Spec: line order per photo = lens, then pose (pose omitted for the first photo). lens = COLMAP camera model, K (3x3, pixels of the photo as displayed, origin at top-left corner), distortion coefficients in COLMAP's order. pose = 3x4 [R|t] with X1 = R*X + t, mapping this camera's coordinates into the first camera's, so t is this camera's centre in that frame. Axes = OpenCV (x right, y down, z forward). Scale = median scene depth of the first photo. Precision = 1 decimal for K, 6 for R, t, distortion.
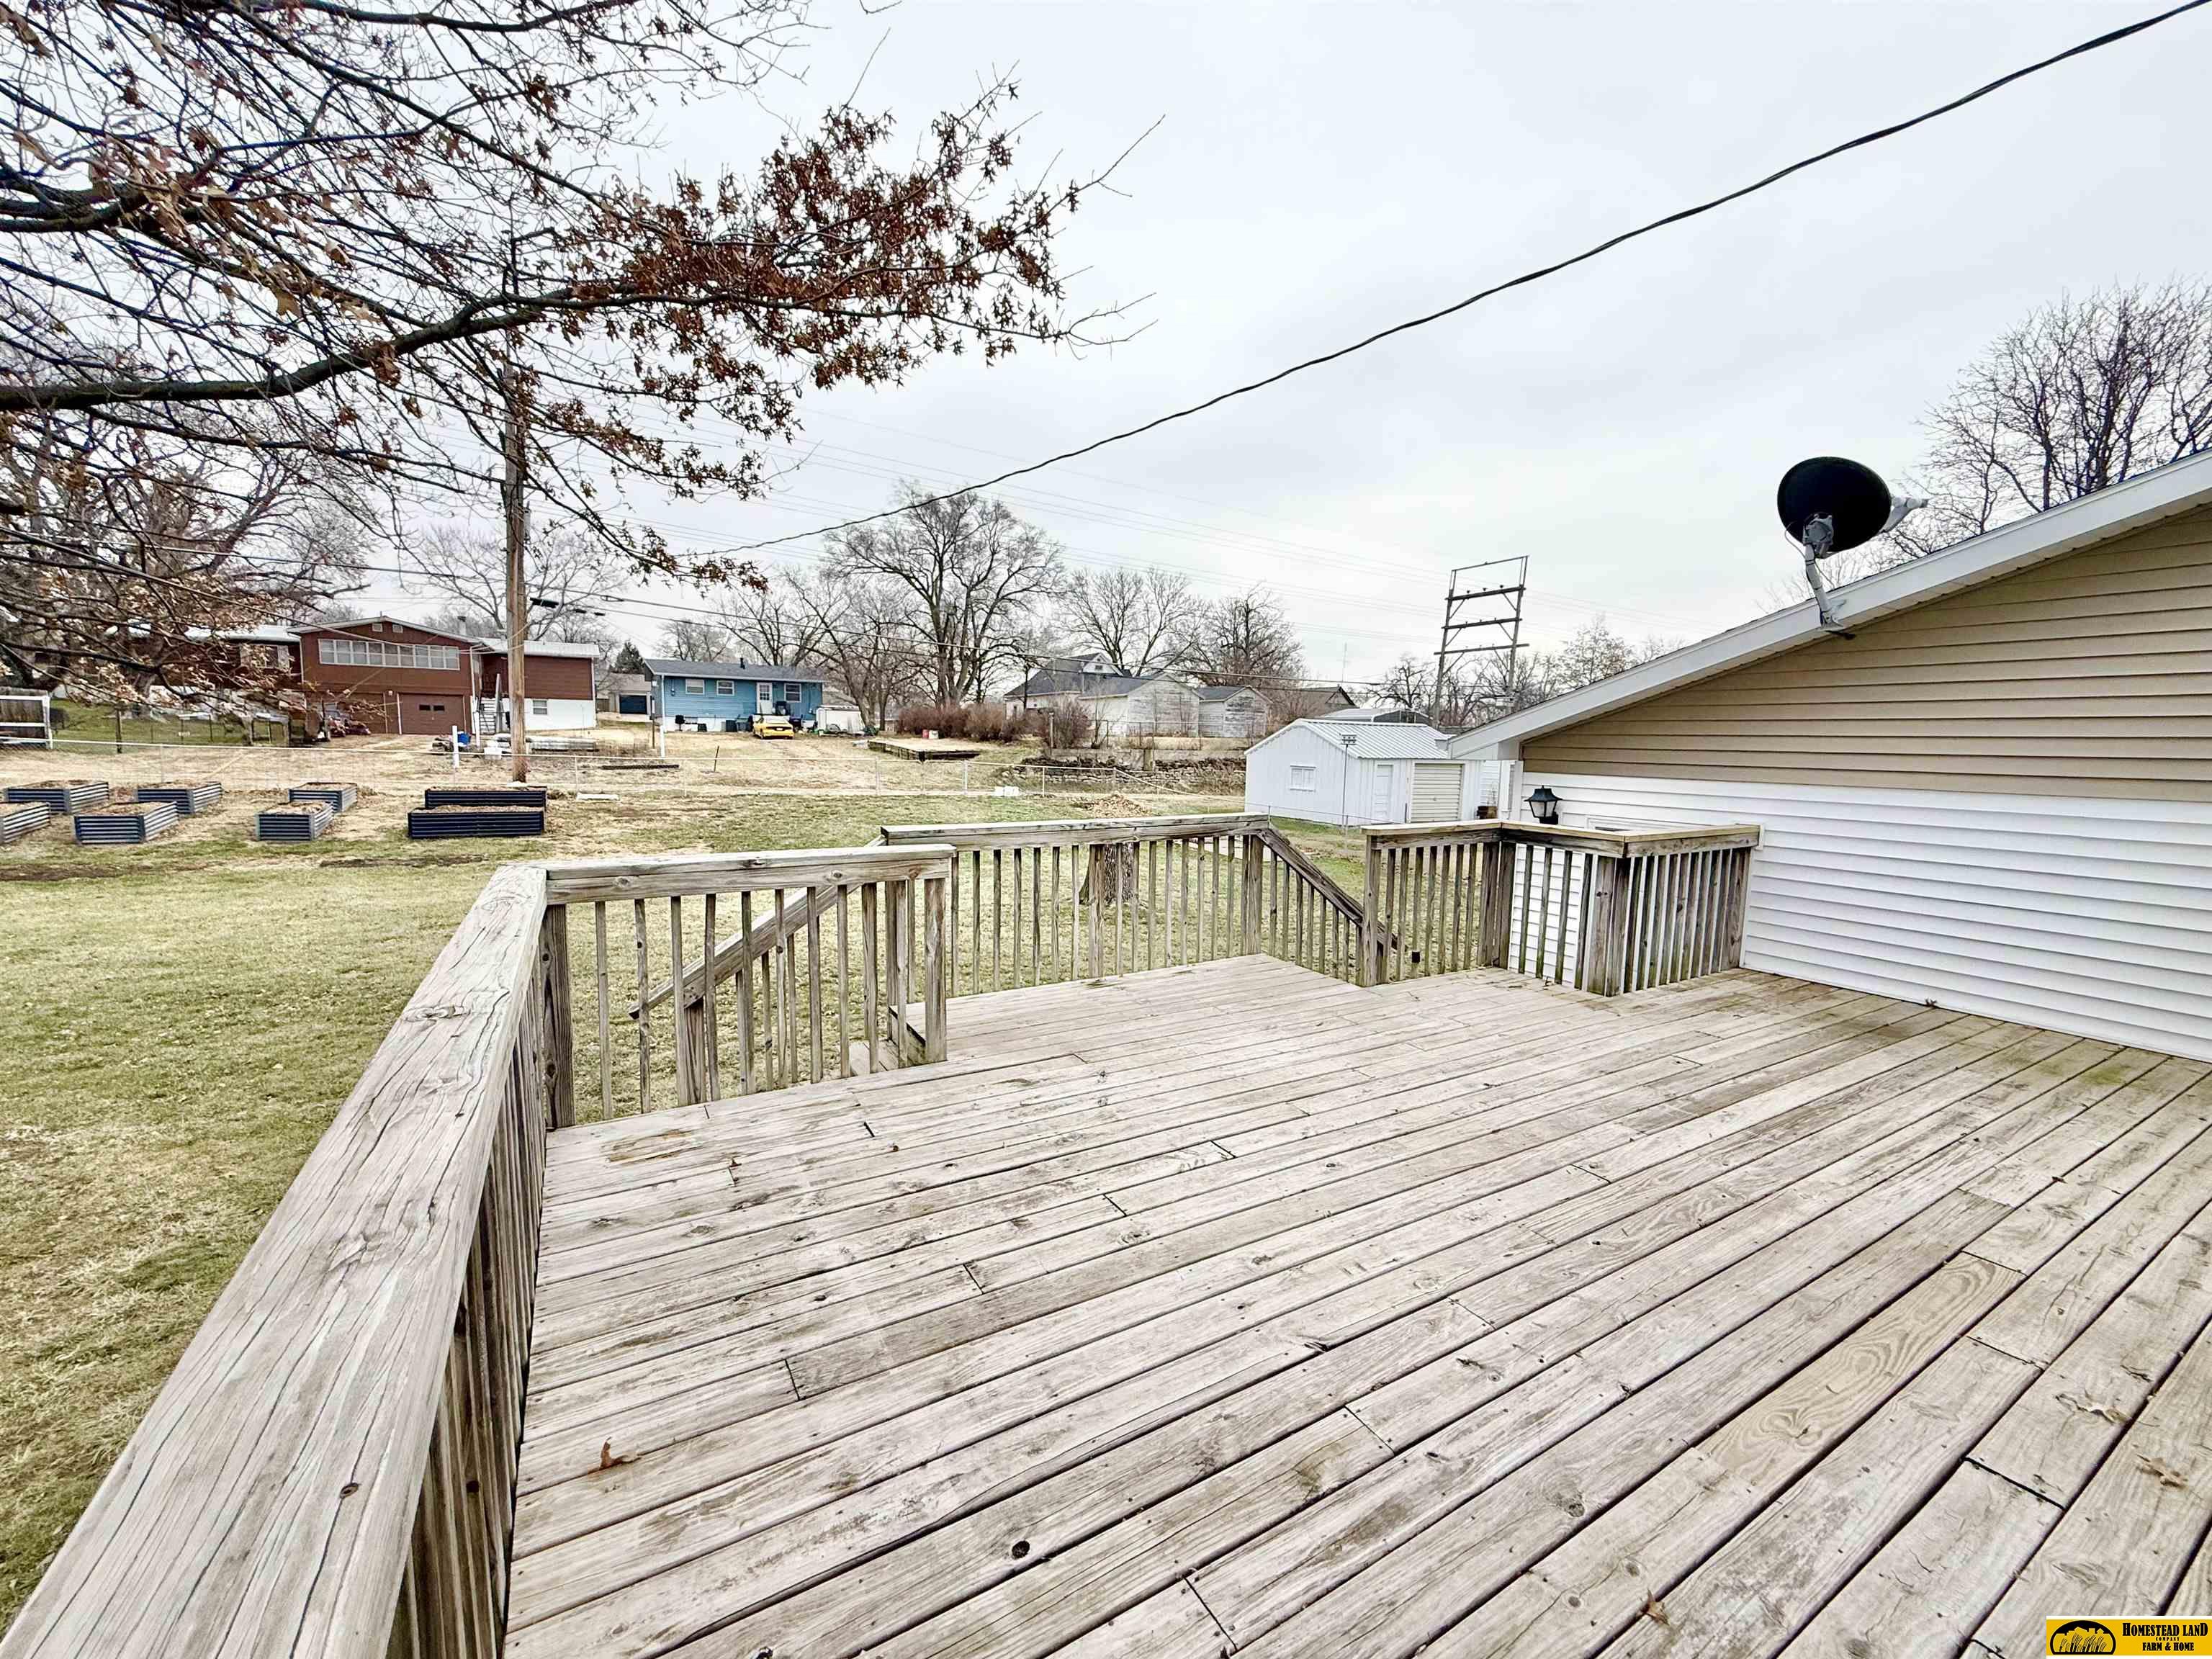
lens RADIAL K [[879.5, 0, 1098.6], [0, 879.5, 833.8], [0, 0, 1]] dist [0.000526, -0.000093]
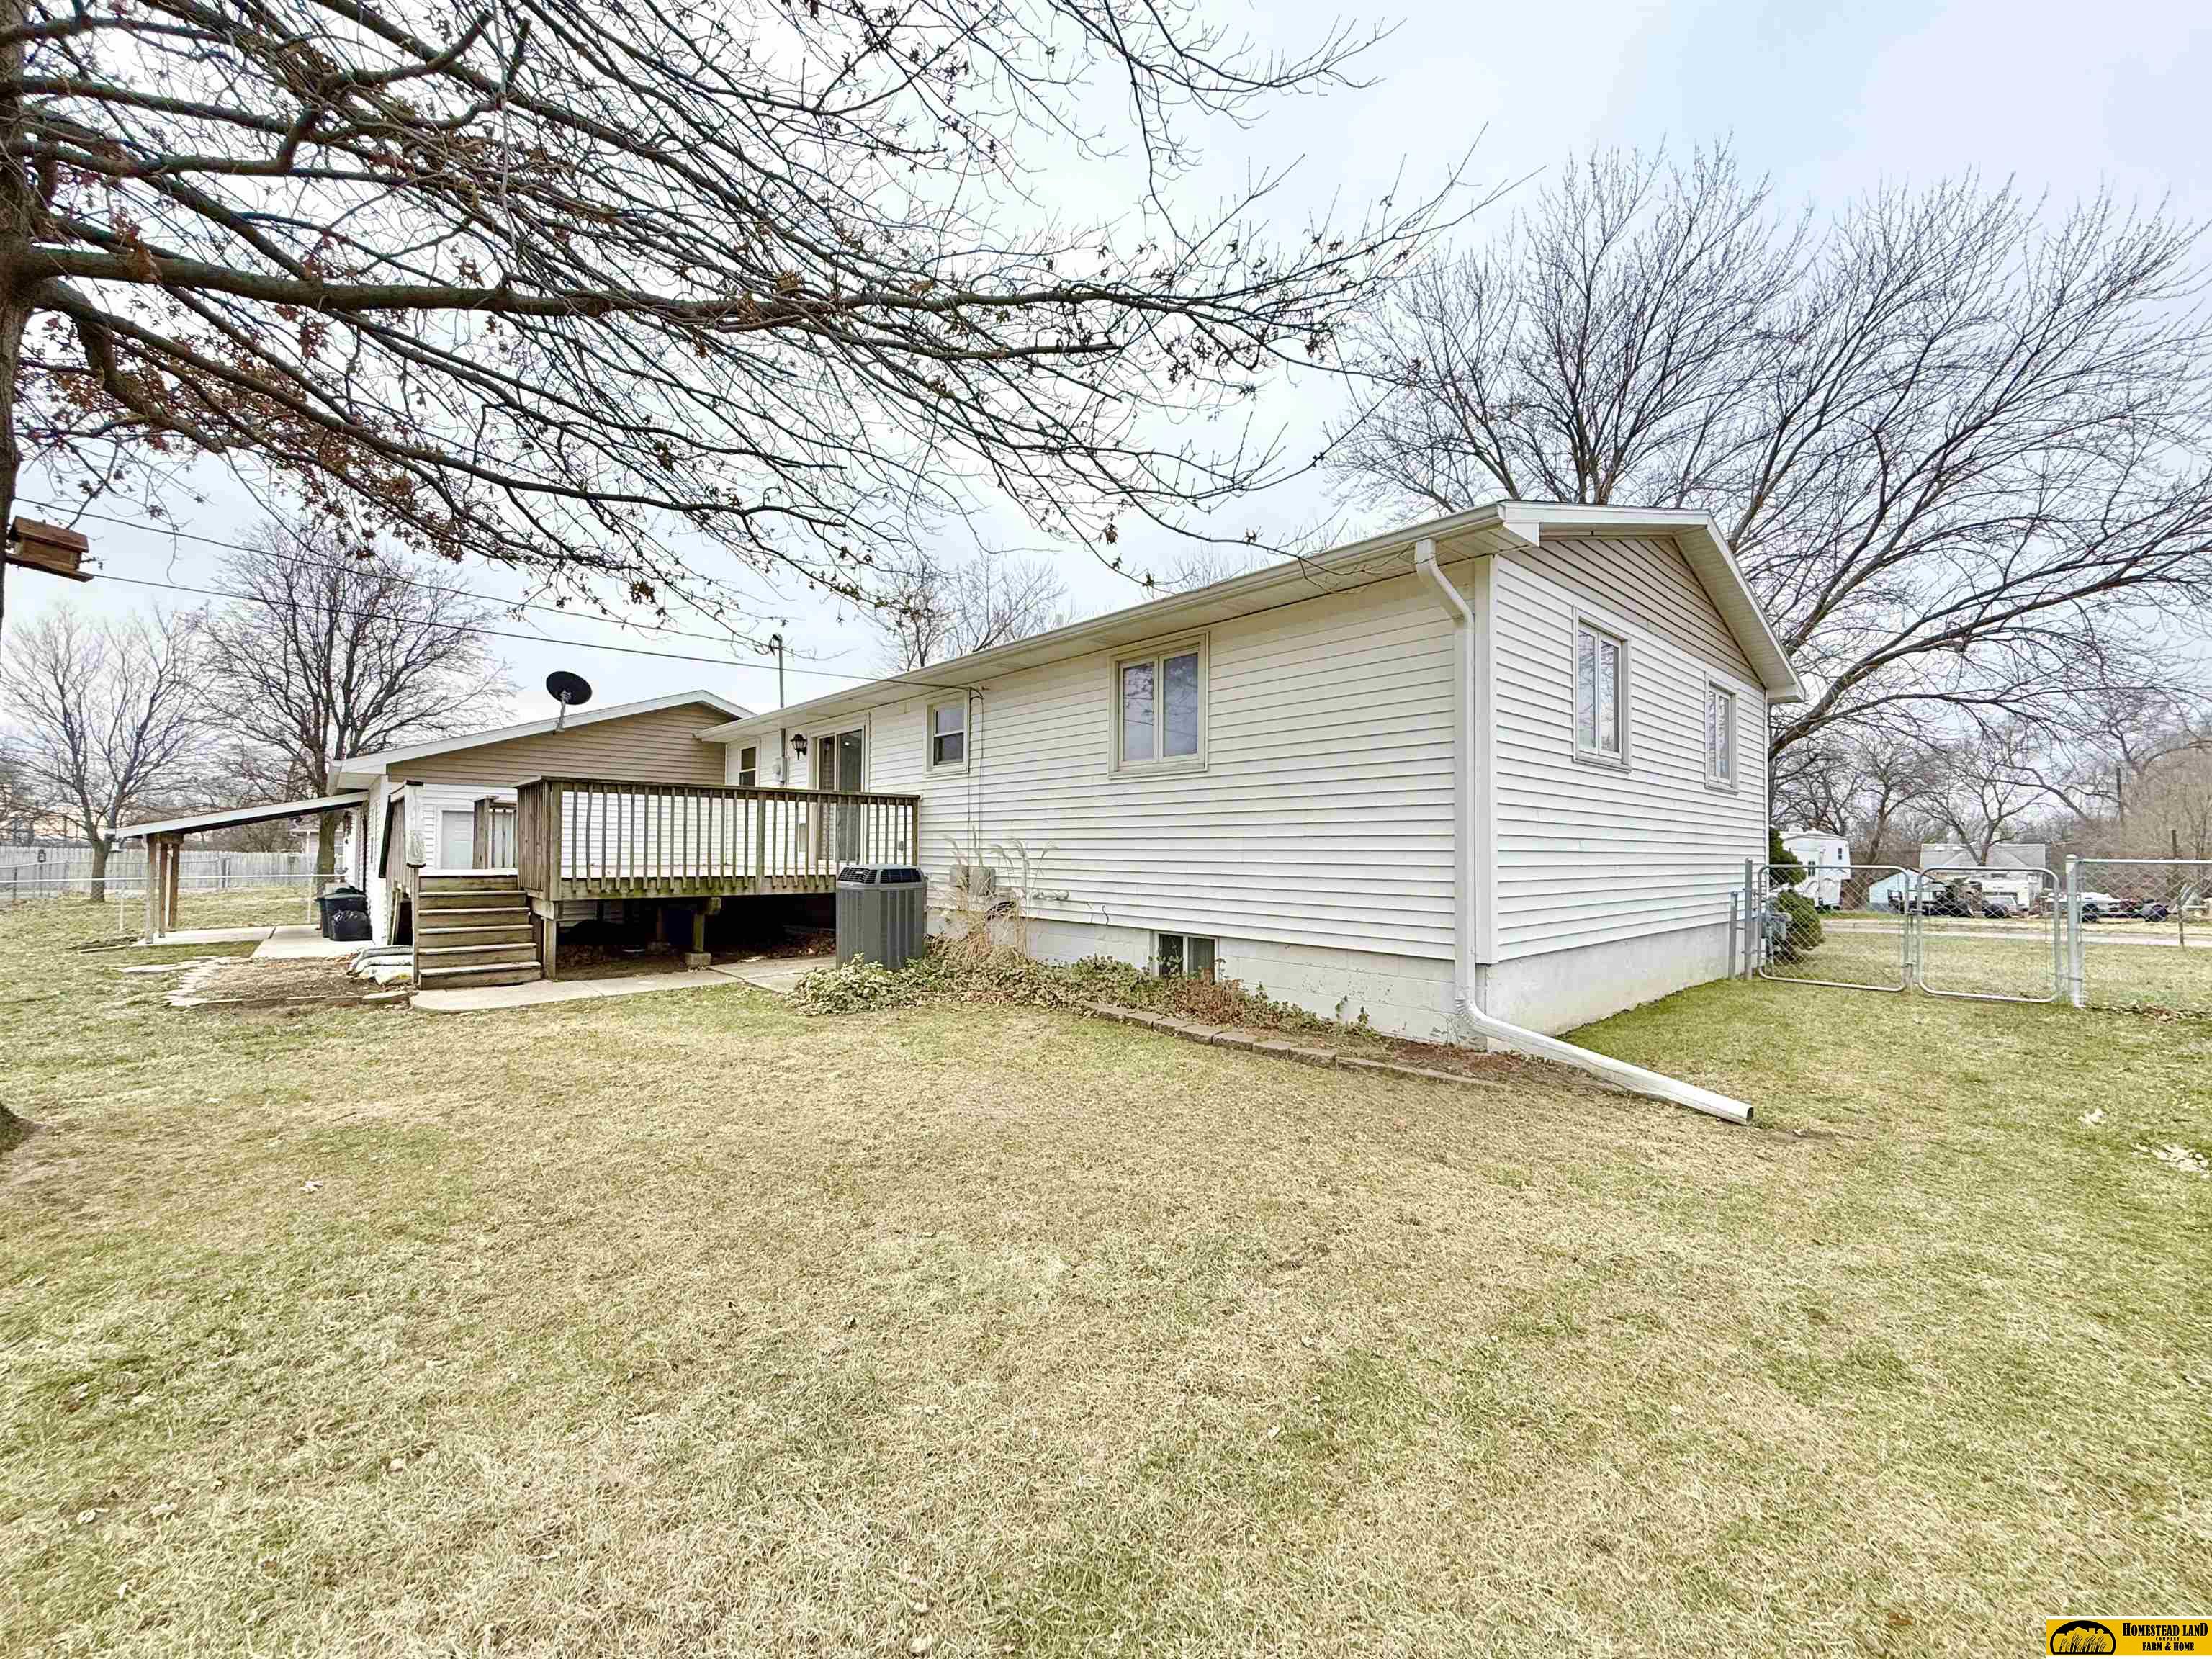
lens RADIAL K [[879.5, 0, 1098.6], [0, 879.5, 833.8], [0, 0, 1]] dist [0.000526, -0.000093]
pose [[-0.199701, 0.001466, 0.979856, -2.793112], [0.092968, 0.995516, 0.017458, 0.253705], [-0.975437, 0.094582, -0.198942, -0.109196]]
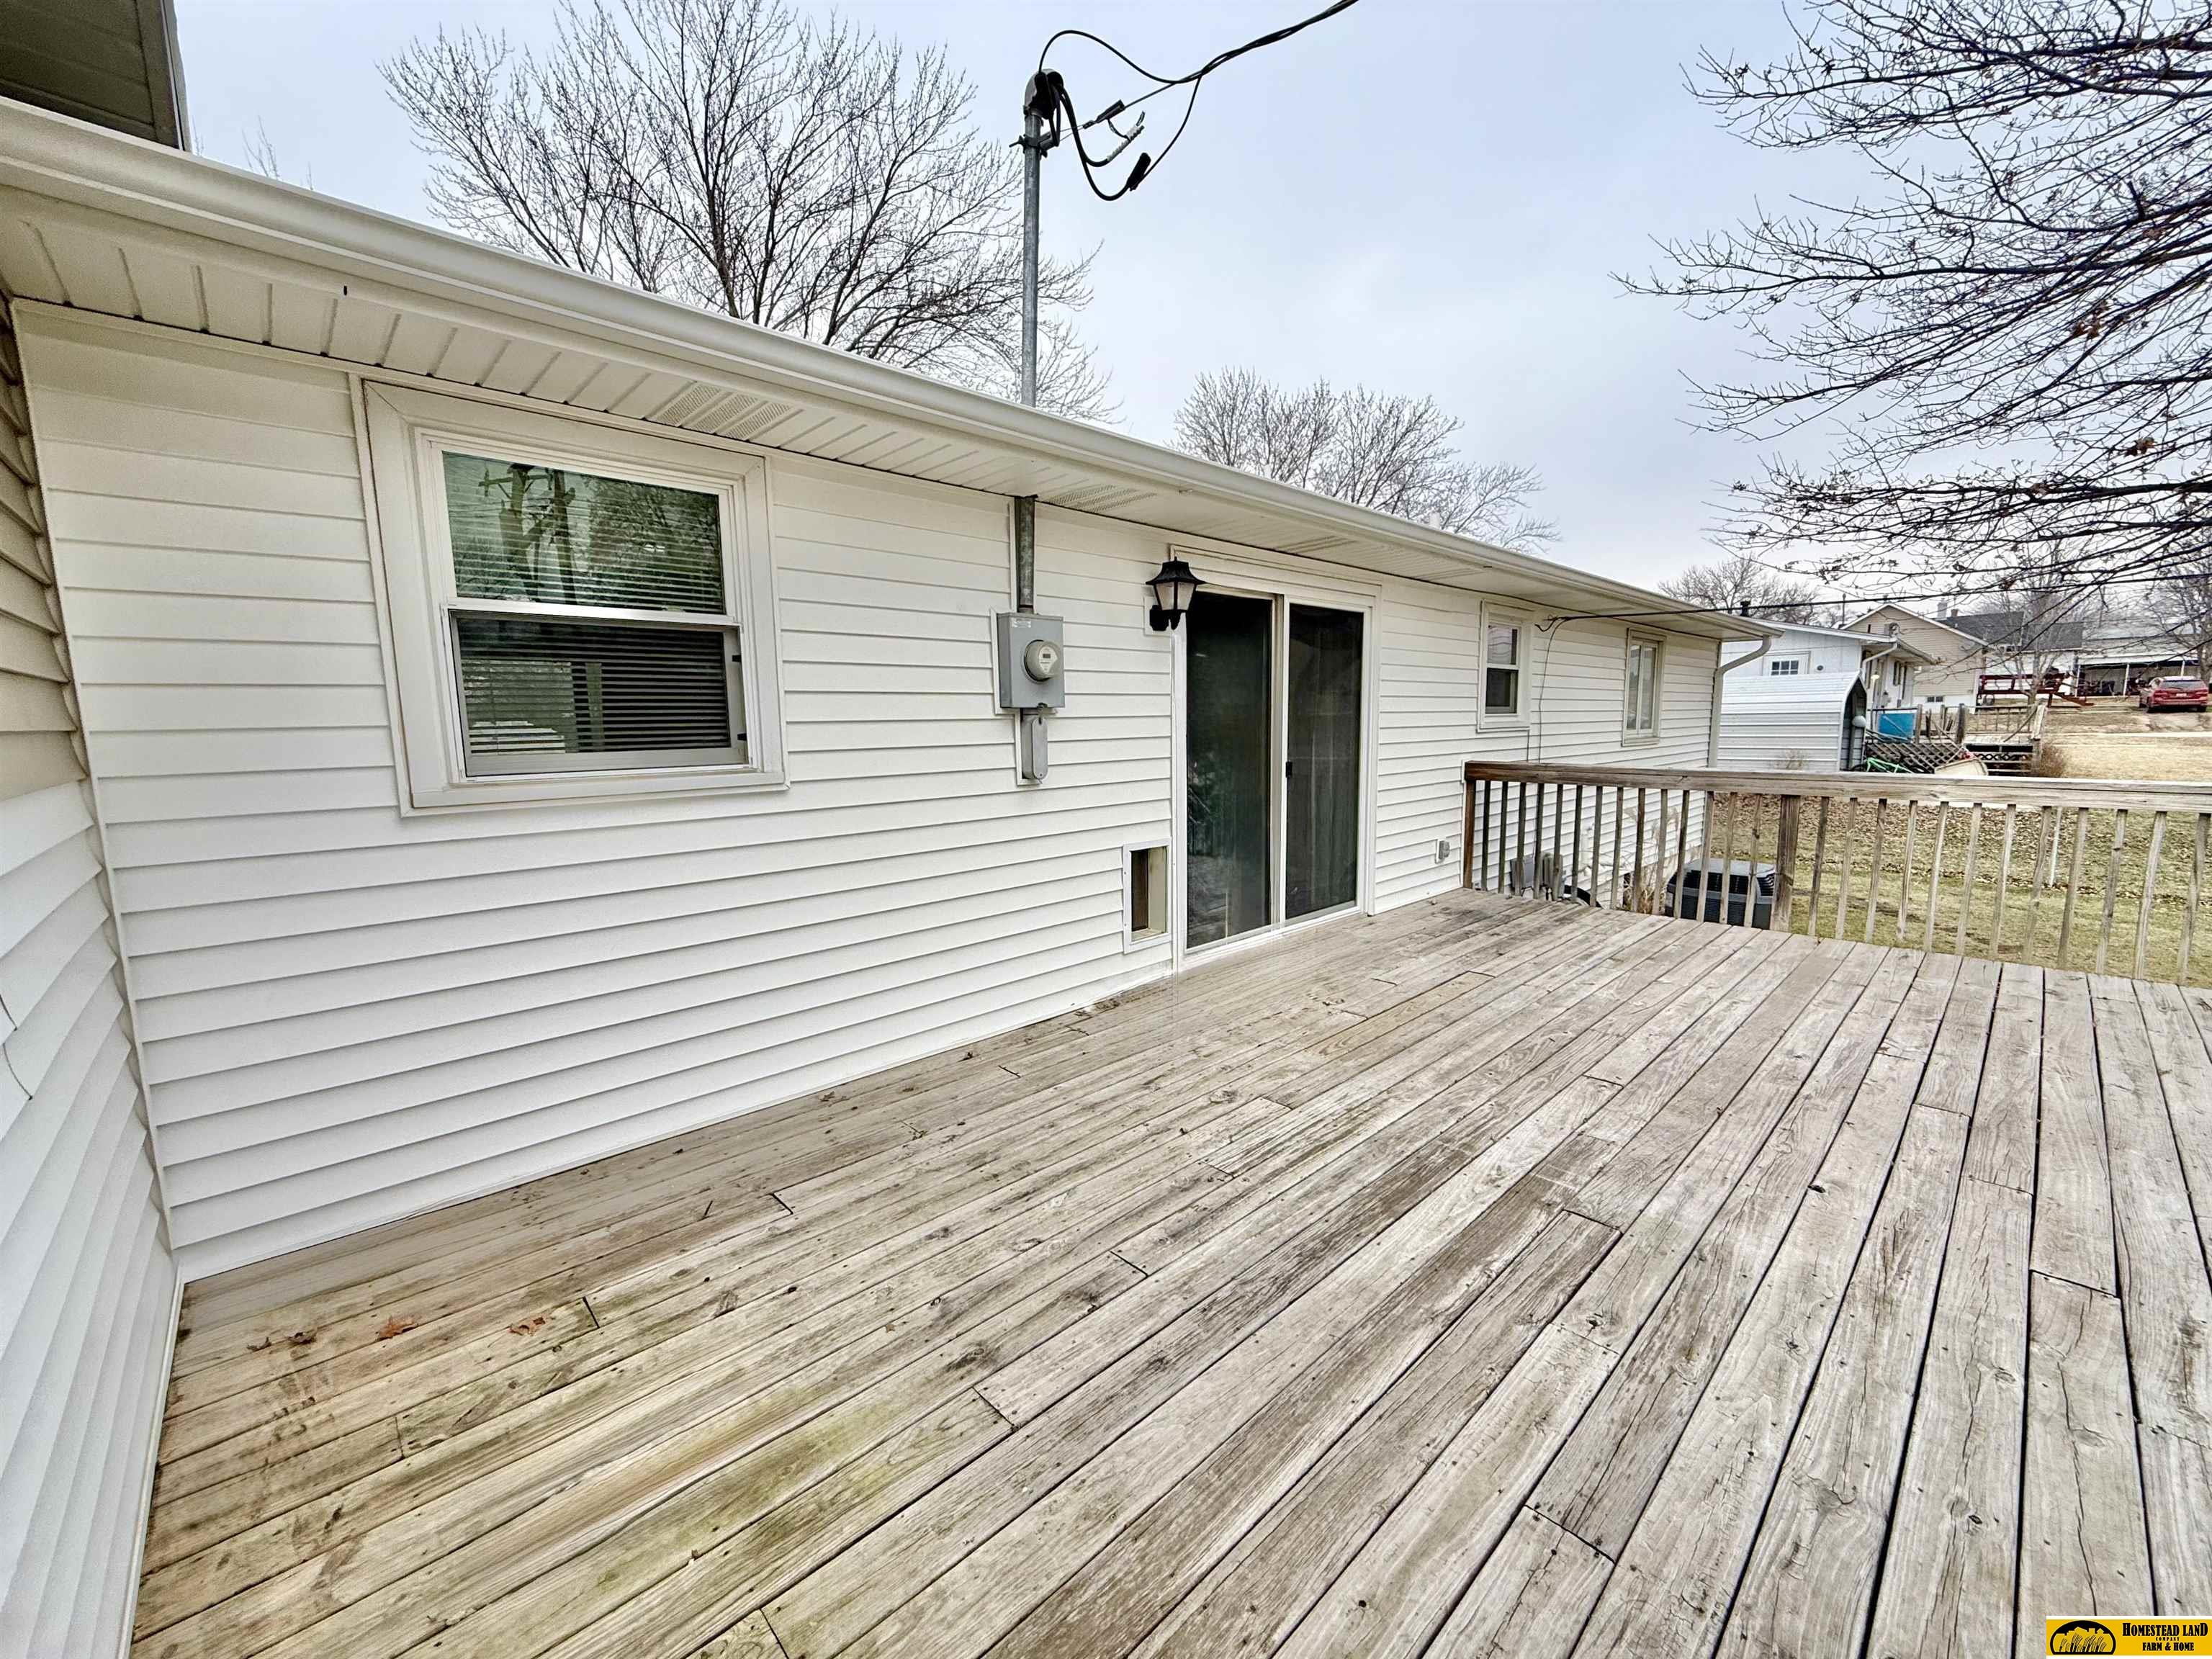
lens RADIAL K [[879.5, 0, 1098.6], [0, 879.5, 833.8], [0, 0, 1]] dist [0.000526, -0.000093]
pose [[-0.974580, 0.023682, -0.222783, 0.998945], [-0.028630, 0.973079, 0.228685, -0.097064], [0.222201, 0.229250, -0.947666, 1.302064]]
